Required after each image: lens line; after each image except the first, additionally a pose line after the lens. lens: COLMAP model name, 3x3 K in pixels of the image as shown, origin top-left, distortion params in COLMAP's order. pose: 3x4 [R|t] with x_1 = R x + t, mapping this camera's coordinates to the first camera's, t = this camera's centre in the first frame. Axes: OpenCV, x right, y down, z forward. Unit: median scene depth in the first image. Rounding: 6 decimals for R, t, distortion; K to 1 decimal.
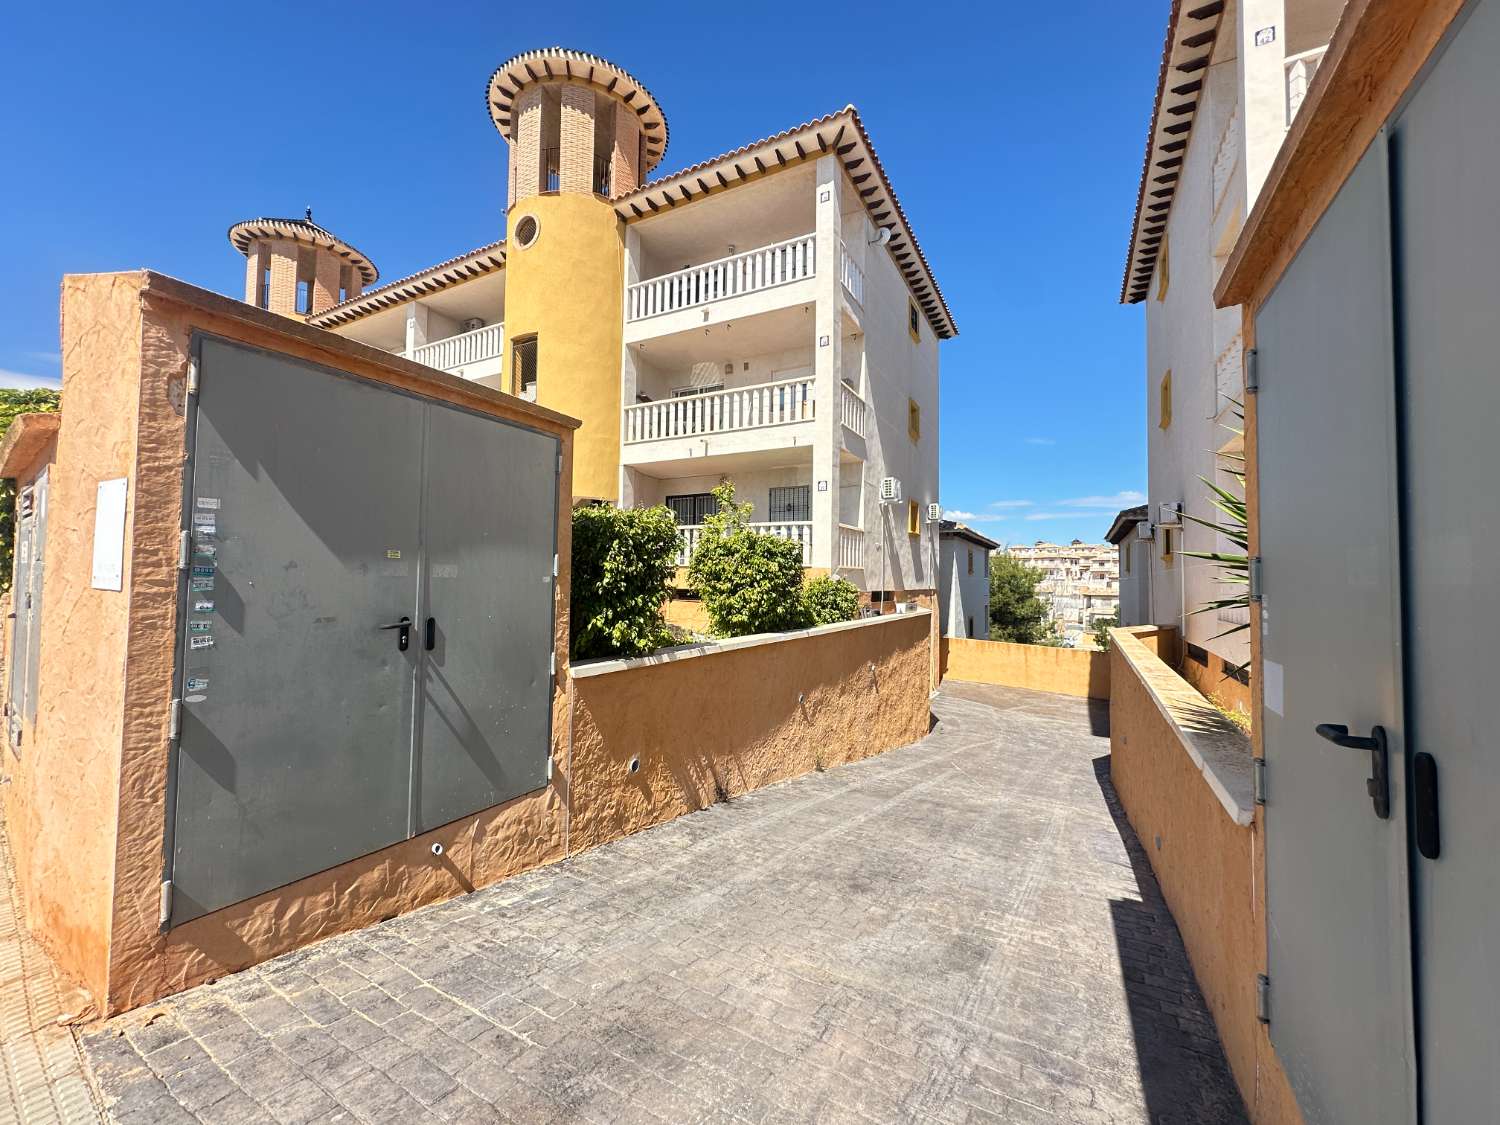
lens RADIAL K [[599.1, 0, 755.3], [0, 599.1, 551.0], [0, 0, 1]] dist [0.001521, 0.000319]
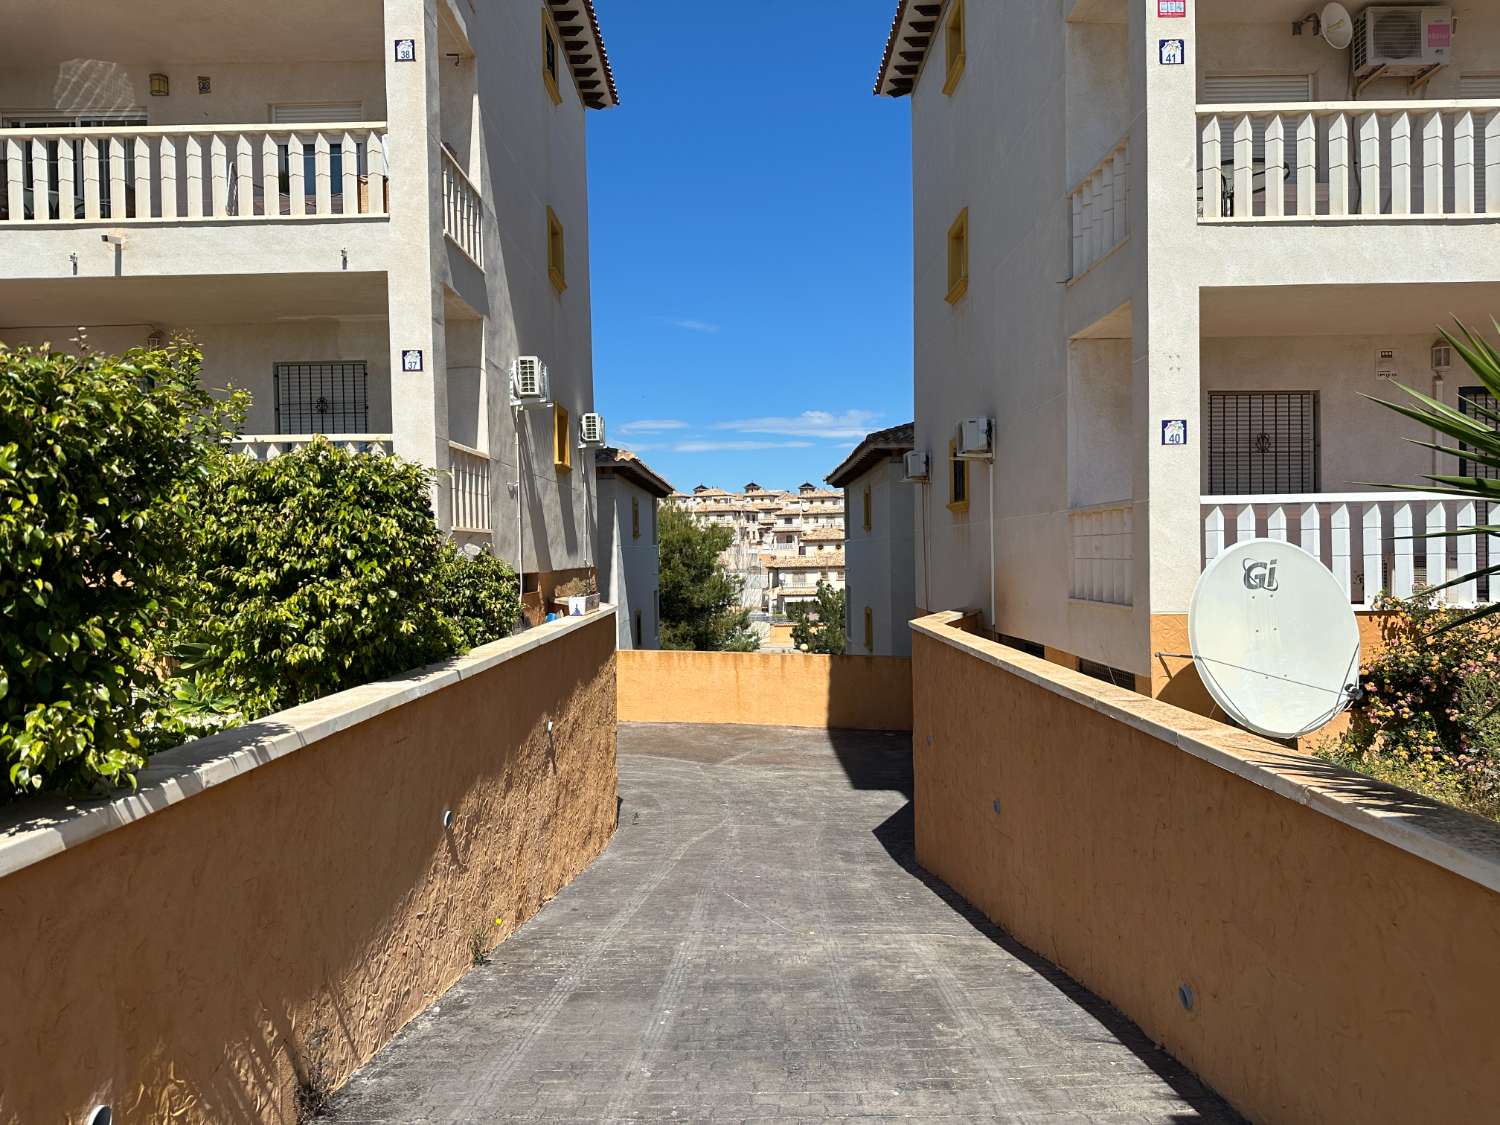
lens RADIAL K [[1053.0, 0, 752.2], [0, 1053.0, 567.5], [0, 0, 1]] dist [0.048798, -0.049738]
pose [[0.882321, -0.035832, 0.469282, -0.067301], [0.006467, 0.997927, 0.064036, 0.005313], [-0.470603, -0.053466, 0.880724, 0.147151]]
